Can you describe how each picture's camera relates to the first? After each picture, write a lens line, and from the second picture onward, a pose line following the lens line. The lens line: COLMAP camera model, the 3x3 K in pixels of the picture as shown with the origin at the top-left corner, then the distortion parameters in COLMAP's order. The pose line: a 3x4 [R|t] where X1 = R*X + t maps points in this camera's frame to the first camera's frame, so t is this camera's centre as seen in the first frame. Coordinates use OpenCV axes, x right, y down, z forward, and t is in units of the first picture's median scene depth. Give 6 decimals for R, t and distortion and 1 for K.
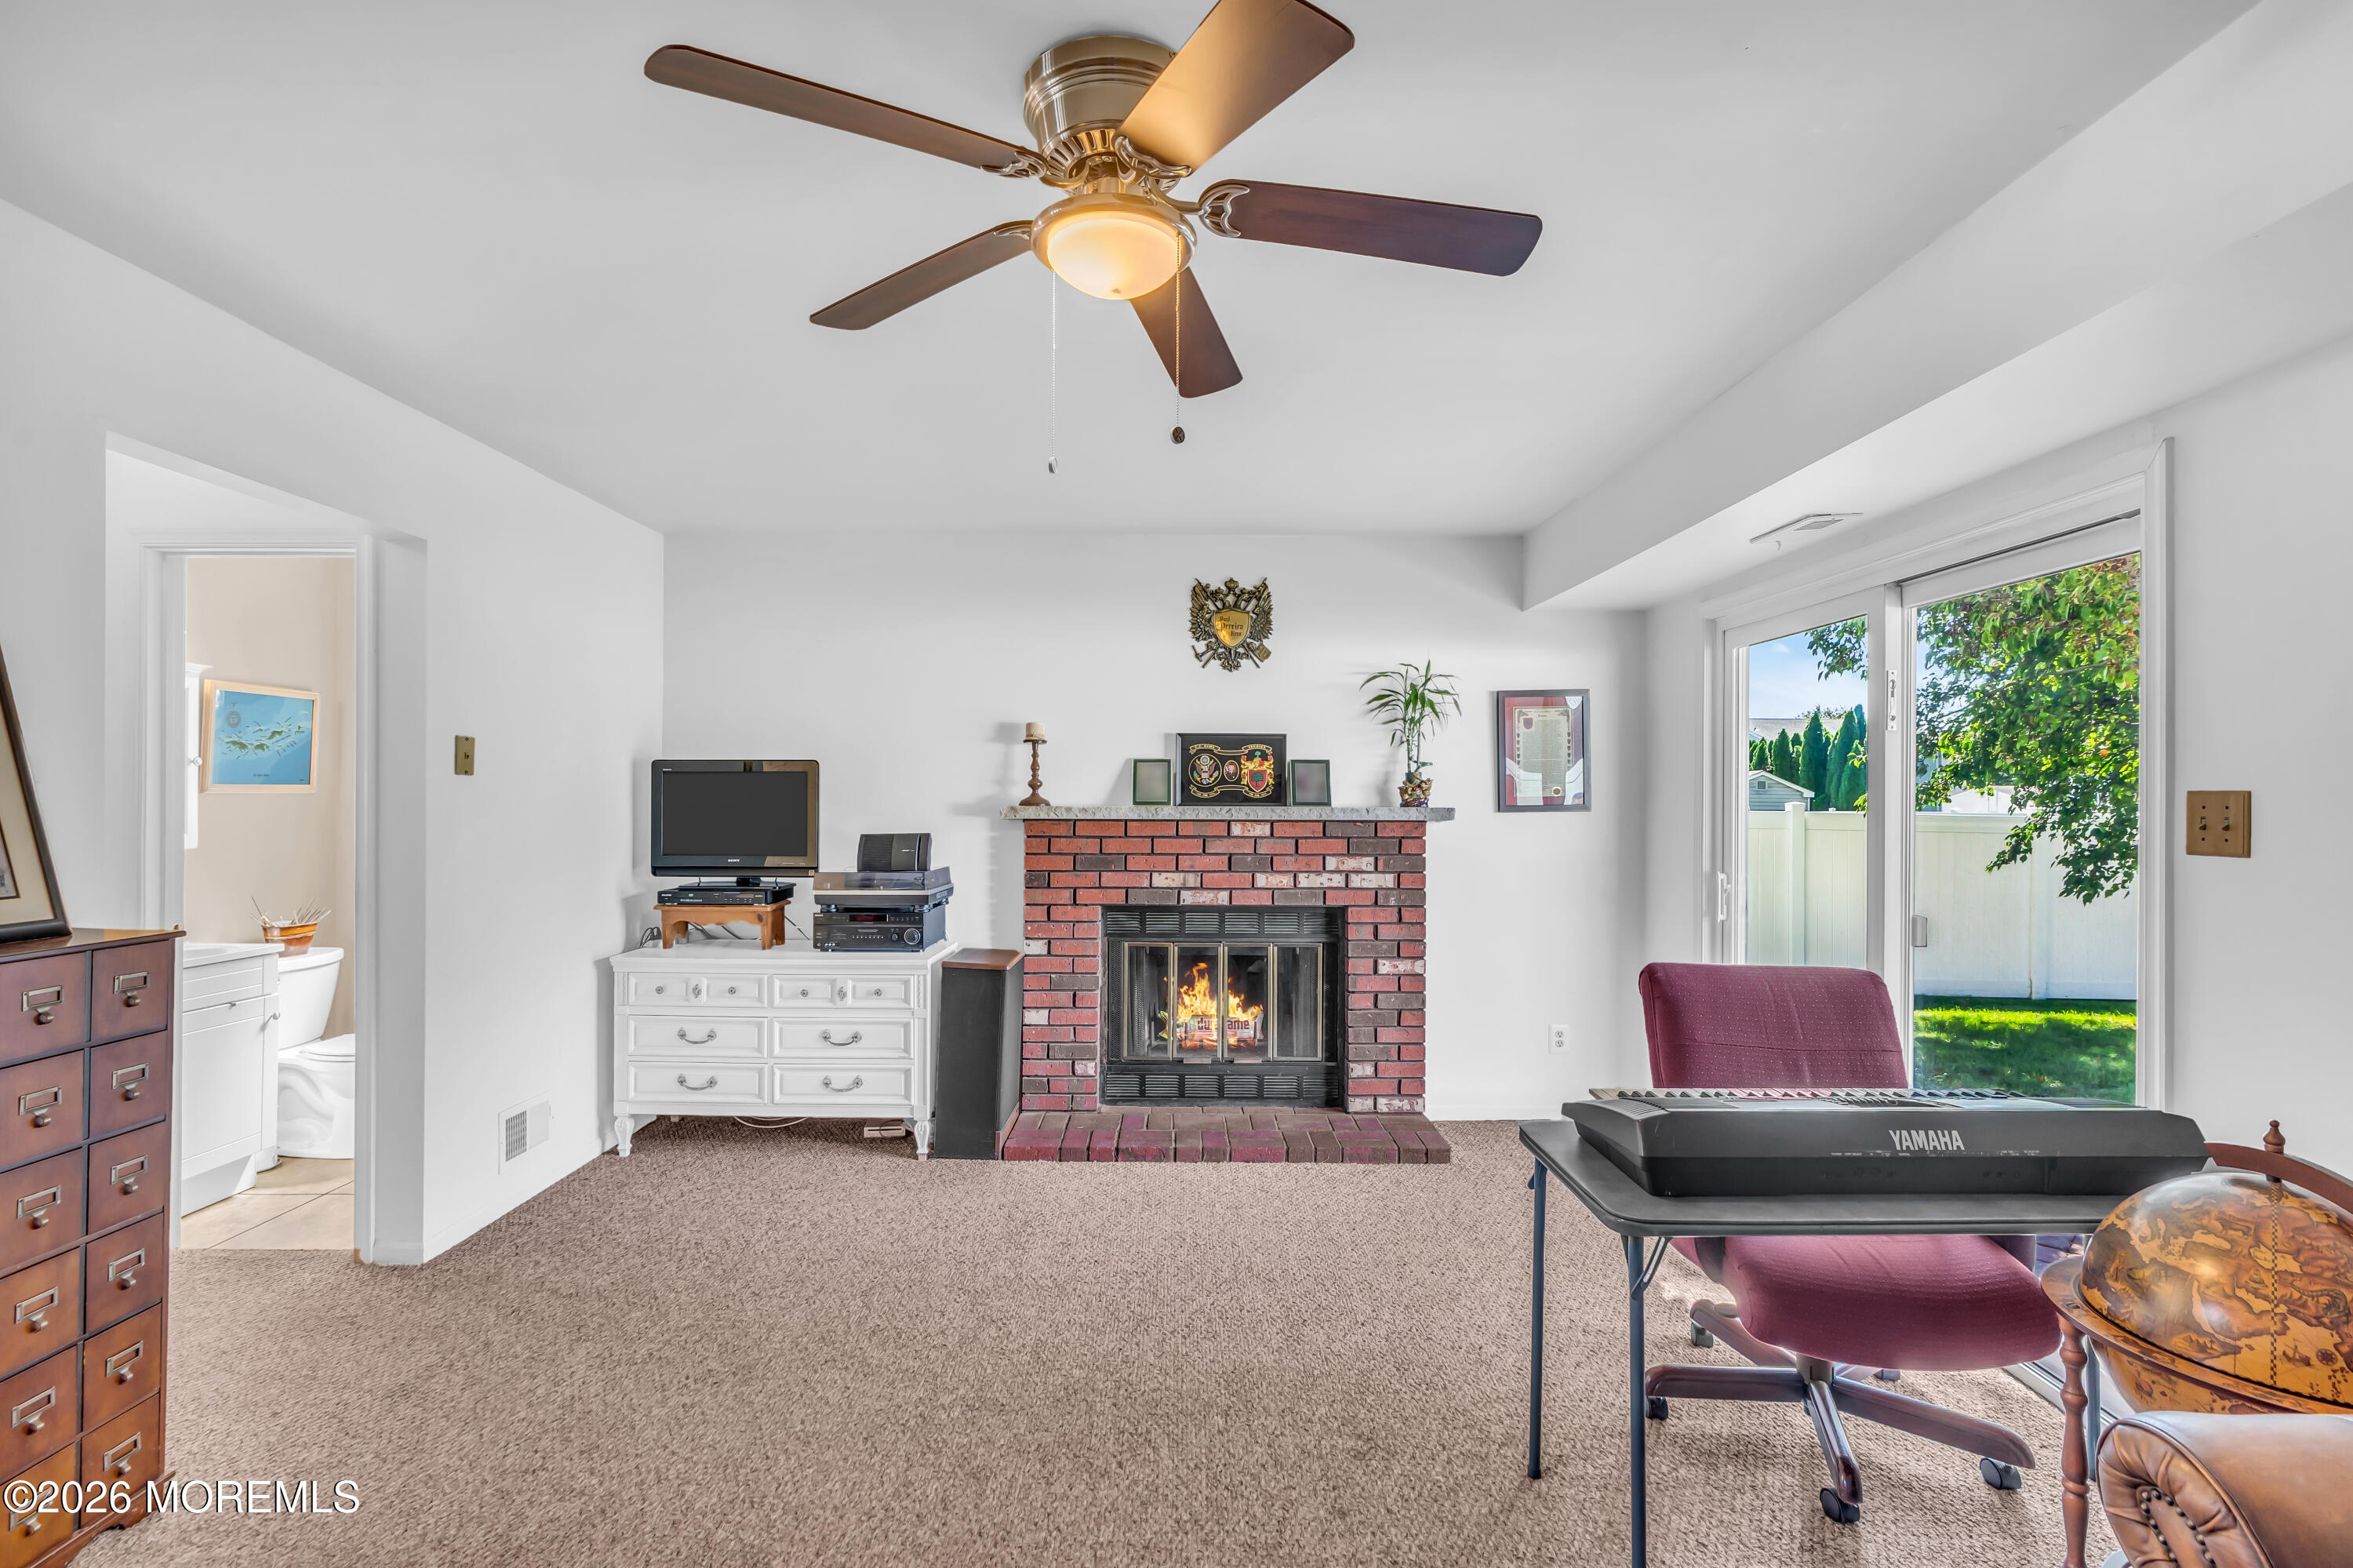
lens RADIAL K [[1084.8, 0, 1184.0], [0, 1084.8, 783.6], [0, 0, 1]] dist [-0.004923, 0.001754]
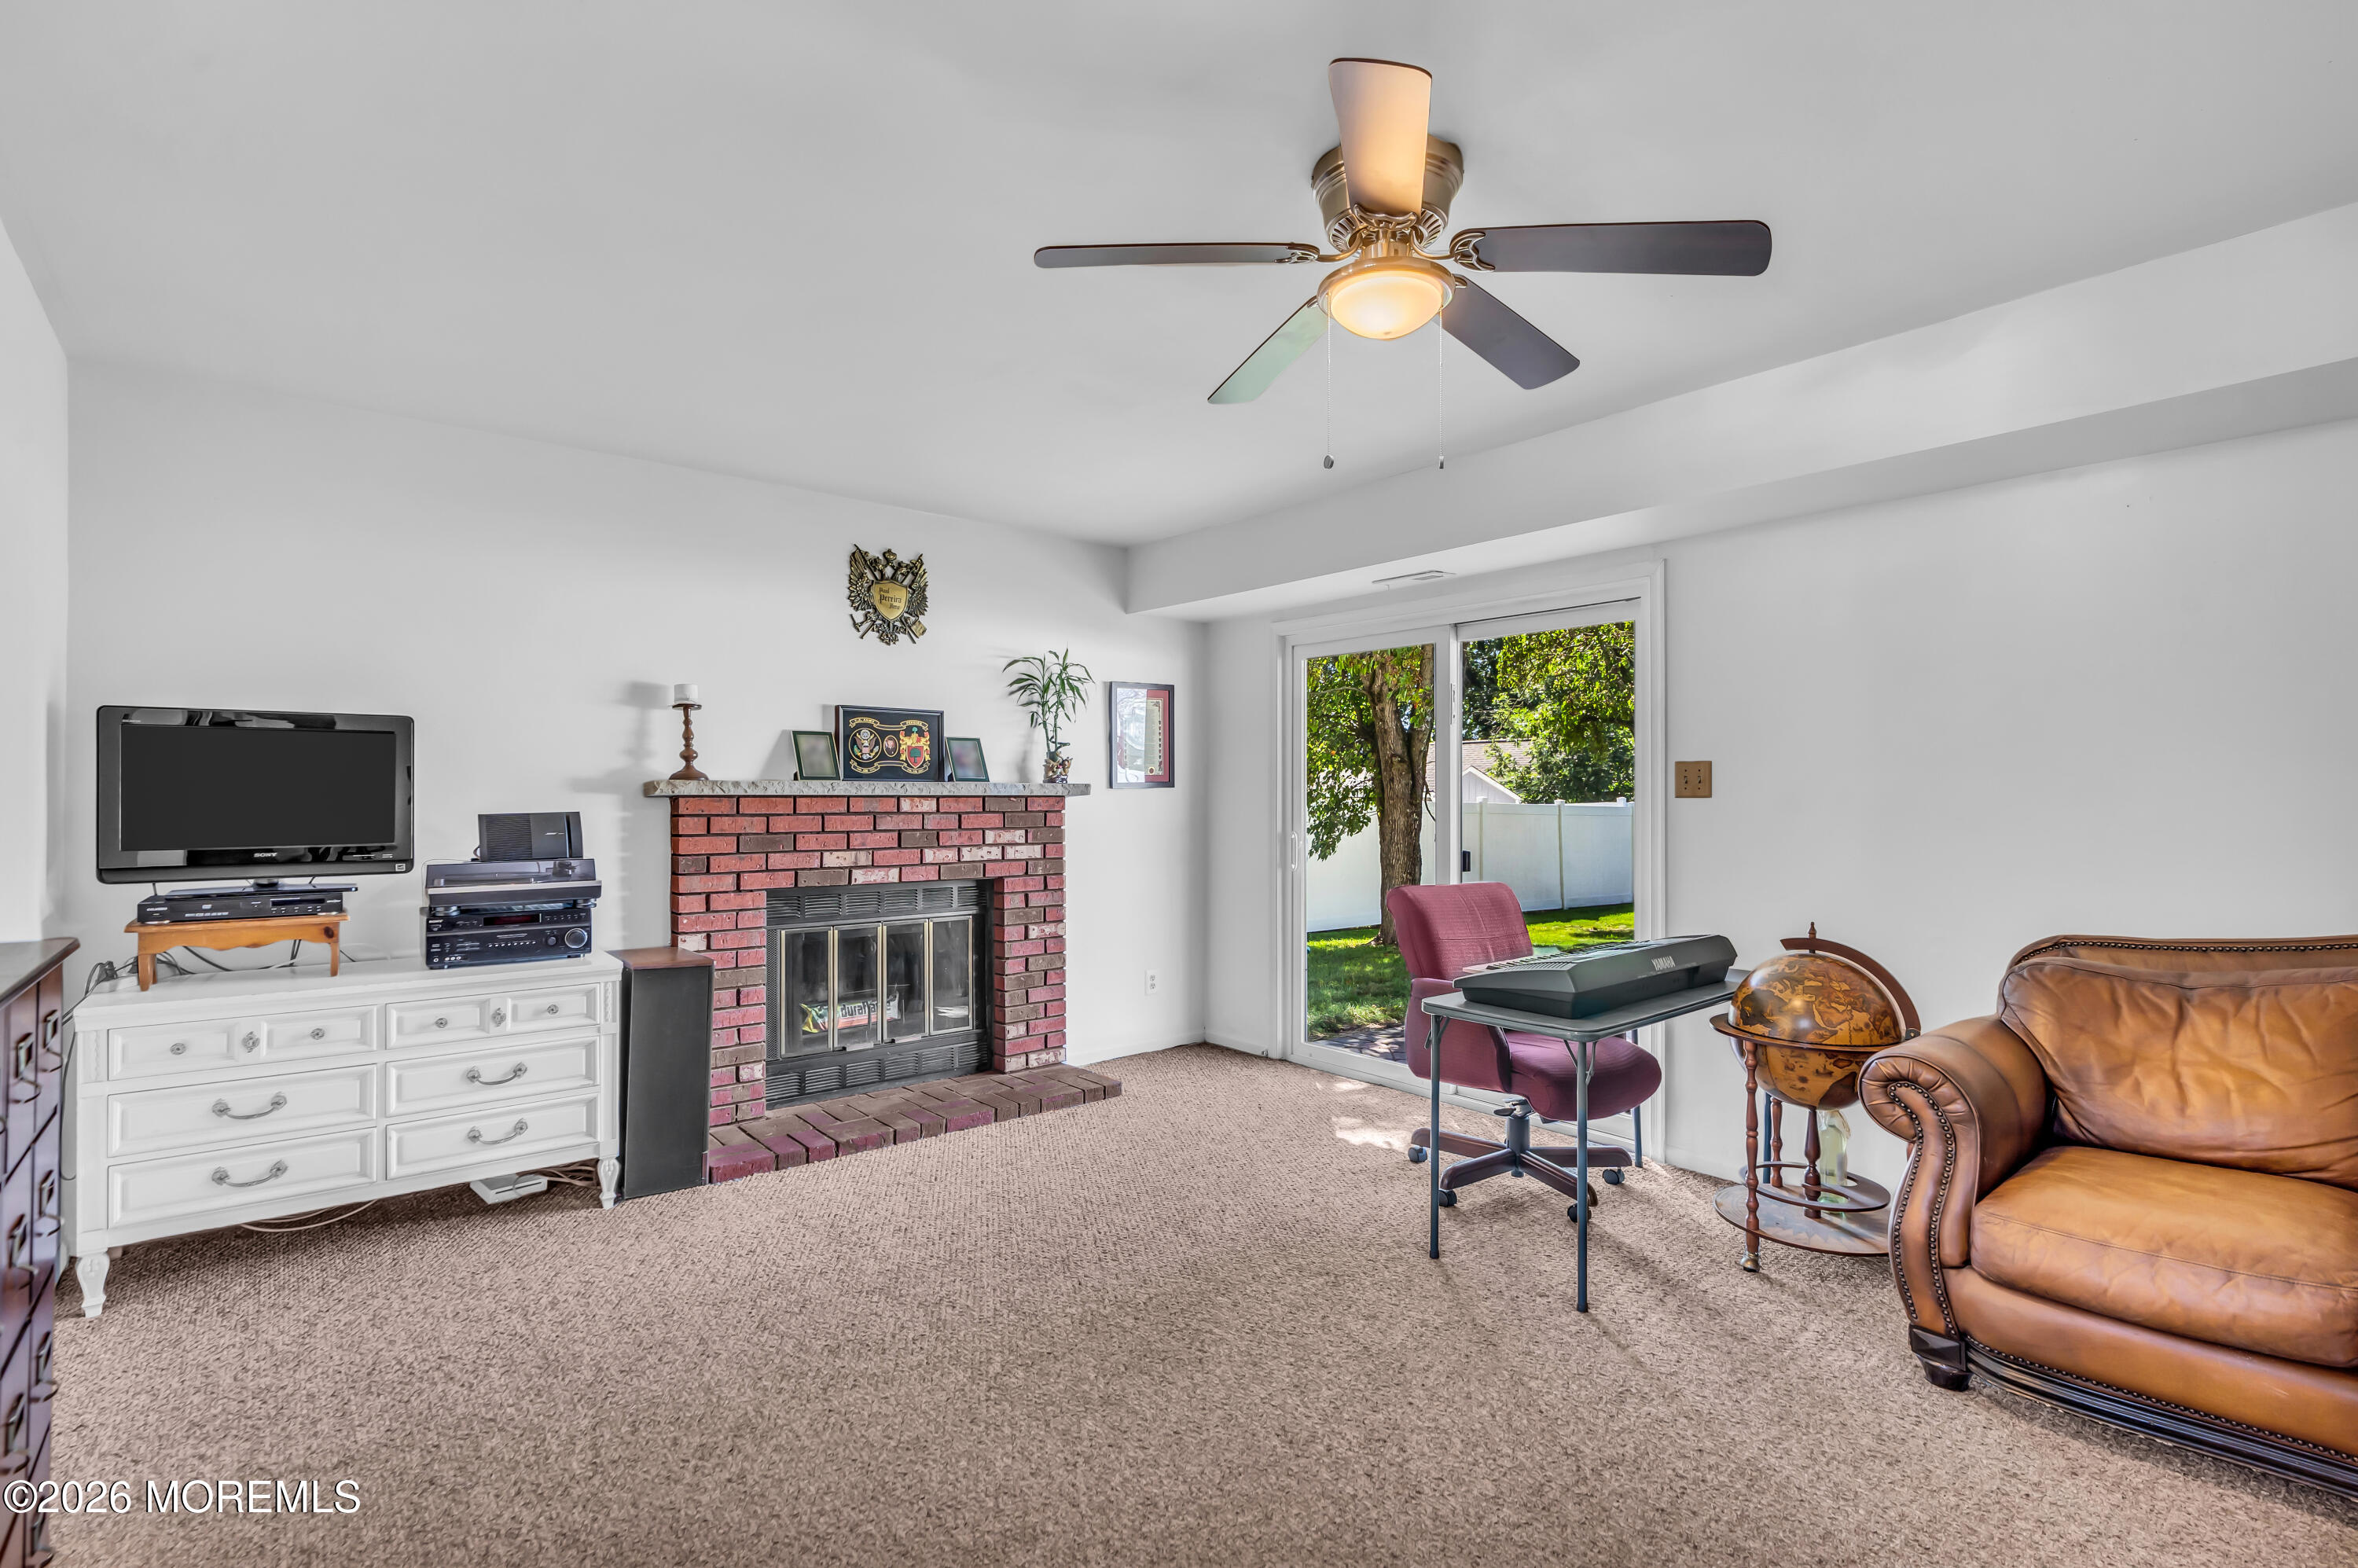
lens RADIAL K [[1087.0, 0, 1194.7], [0, 1087.0, 784.0], [0, 0, 1]] dist [-0.004923, 0.001754]
pose [[0.764106, 0.002808, 0.645085, -0.398349], [-0.003367, 0.999994, -0.000364, 0.022945], [-0.645082, -0.001894, 0.764111, 0.076420]]
